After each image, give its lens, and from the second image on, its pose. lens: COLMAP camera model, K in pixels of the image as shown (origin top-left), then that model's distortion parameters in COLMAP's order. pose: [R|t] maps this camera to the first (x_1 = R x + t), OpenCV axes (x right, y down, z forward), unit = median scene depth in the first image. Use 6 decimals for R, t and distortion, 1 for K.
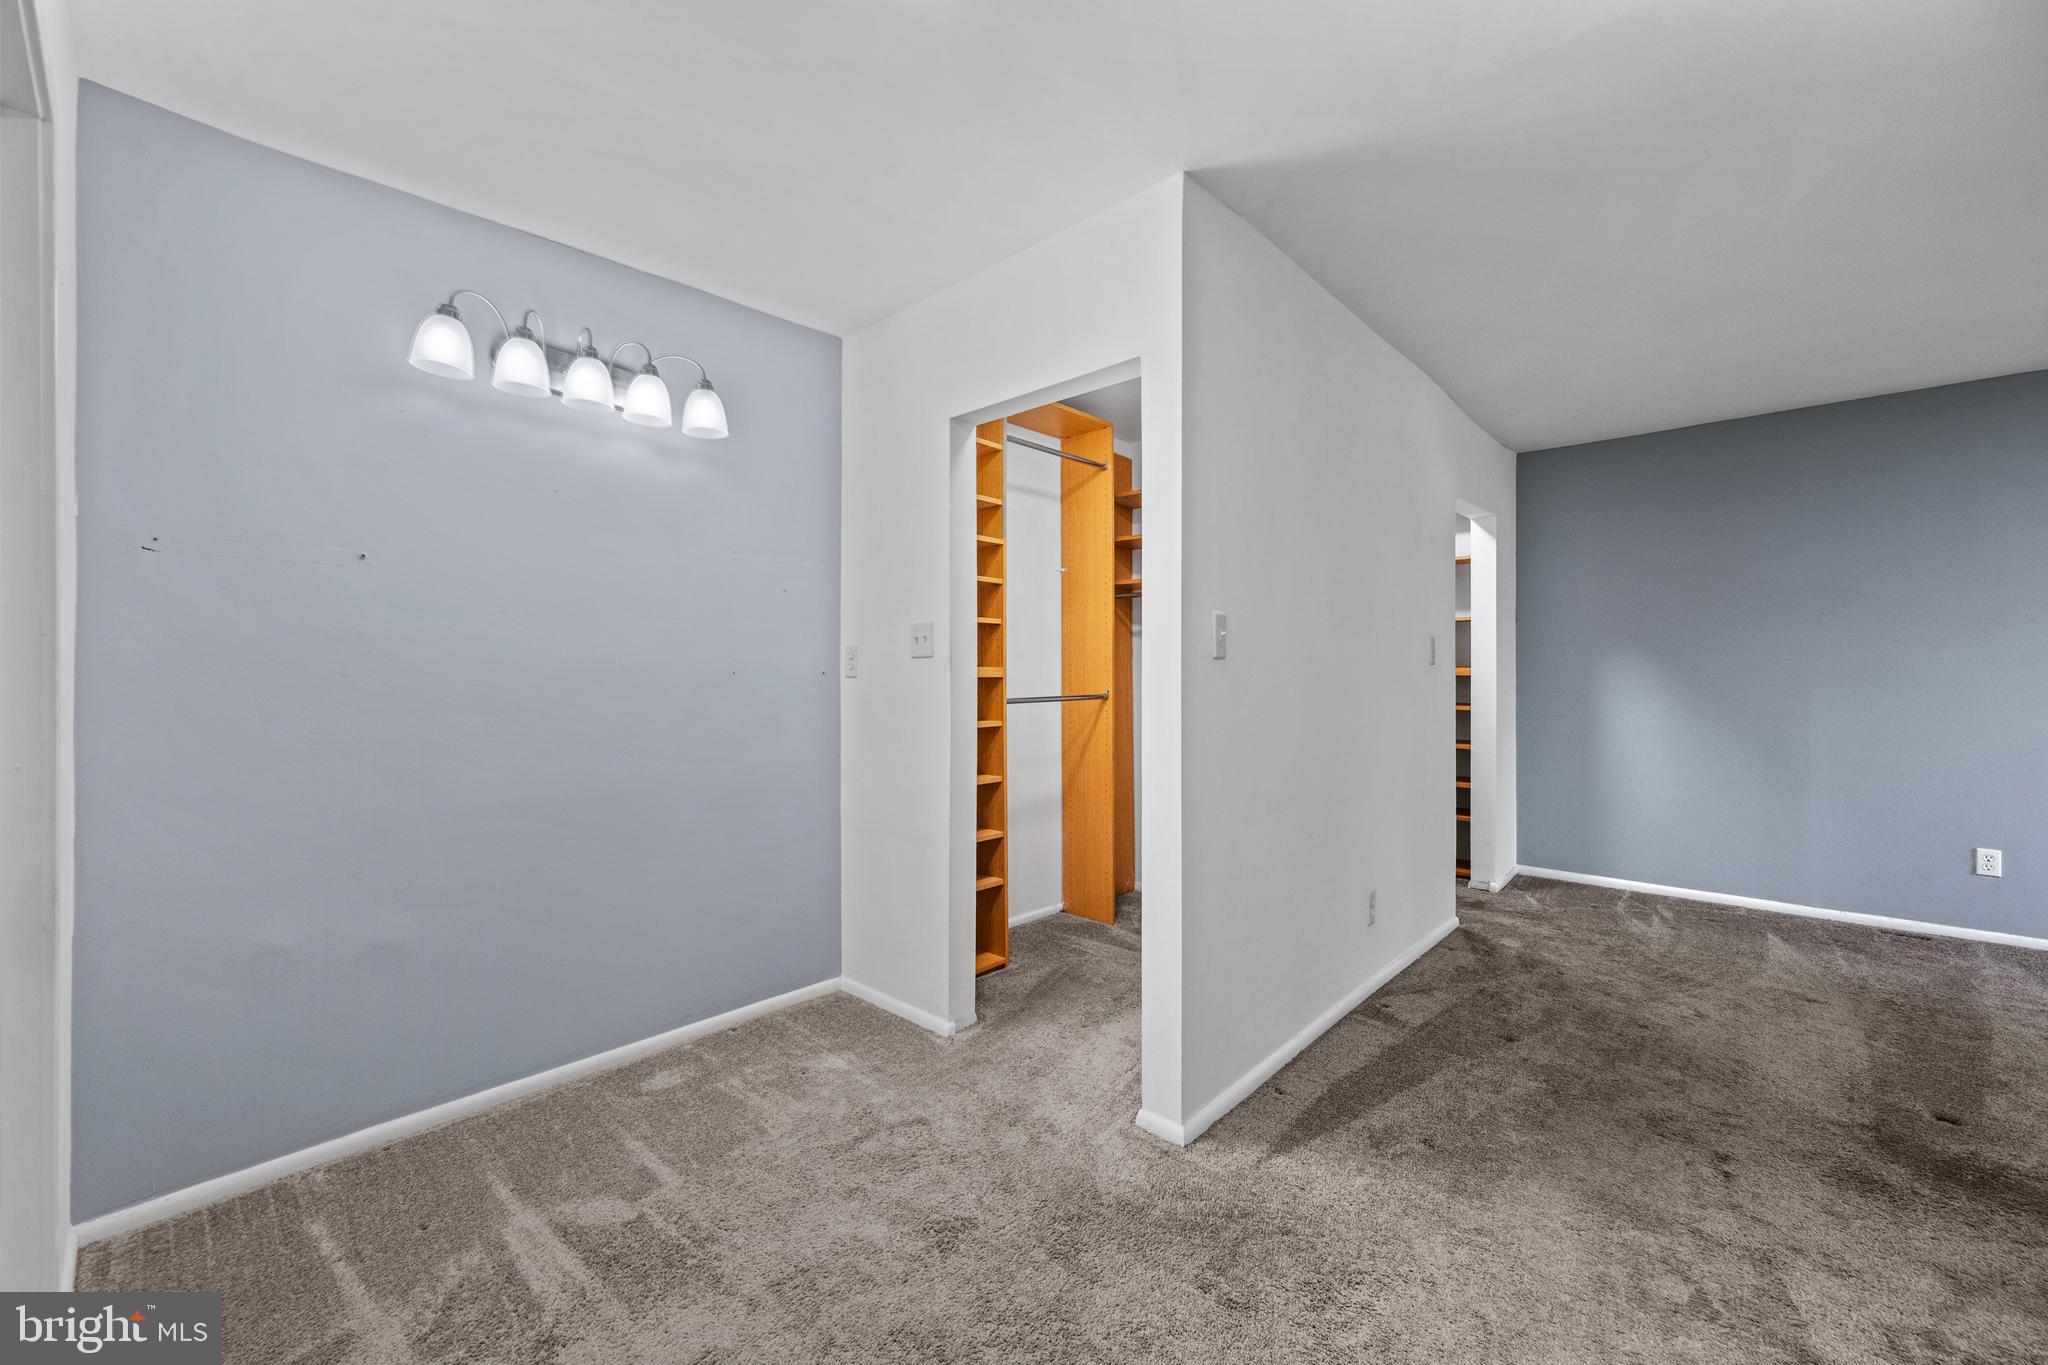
lens RADIAL K [[817.1, 0, 1017.7], [0, 817.1, 674.4], [0, 0, 1]] dist [-0.005155, 0.002063]
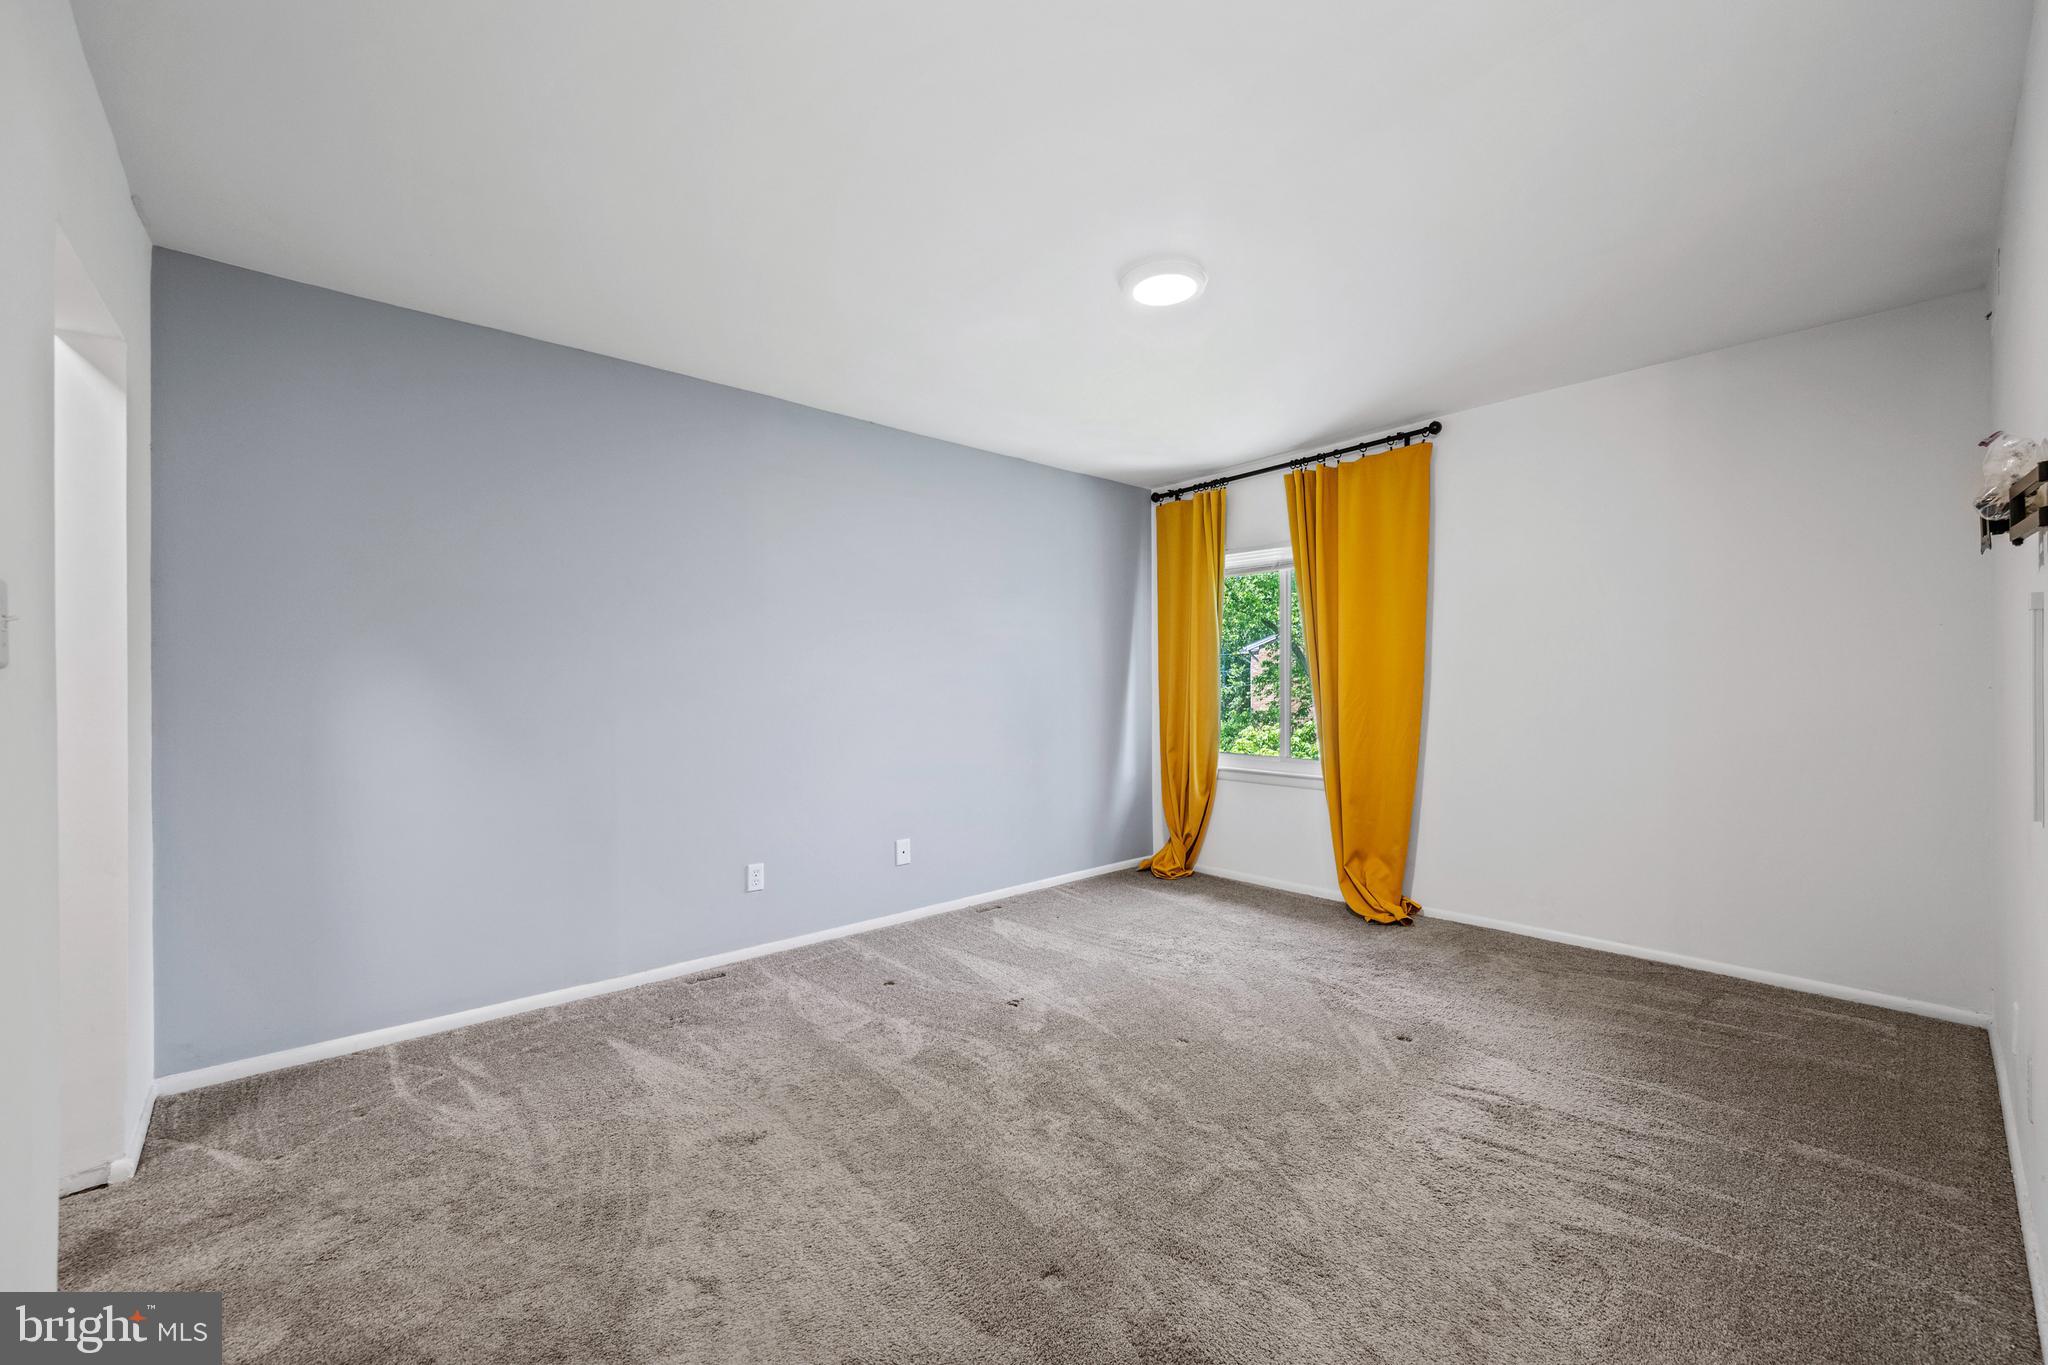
lens RADIAL K [[817.1, 0, 1029.3], [0, 817.1, 682.4], [0, 0, 1]] dist [-0.005155, 0.002063]
pose [[0.091551, 0.002889, 0.995796, 0.208026], [0.002917, 0.999991, -0.003170, -0.001693], [-0.995796, 0.003195, 0.091542, 0.519431]]
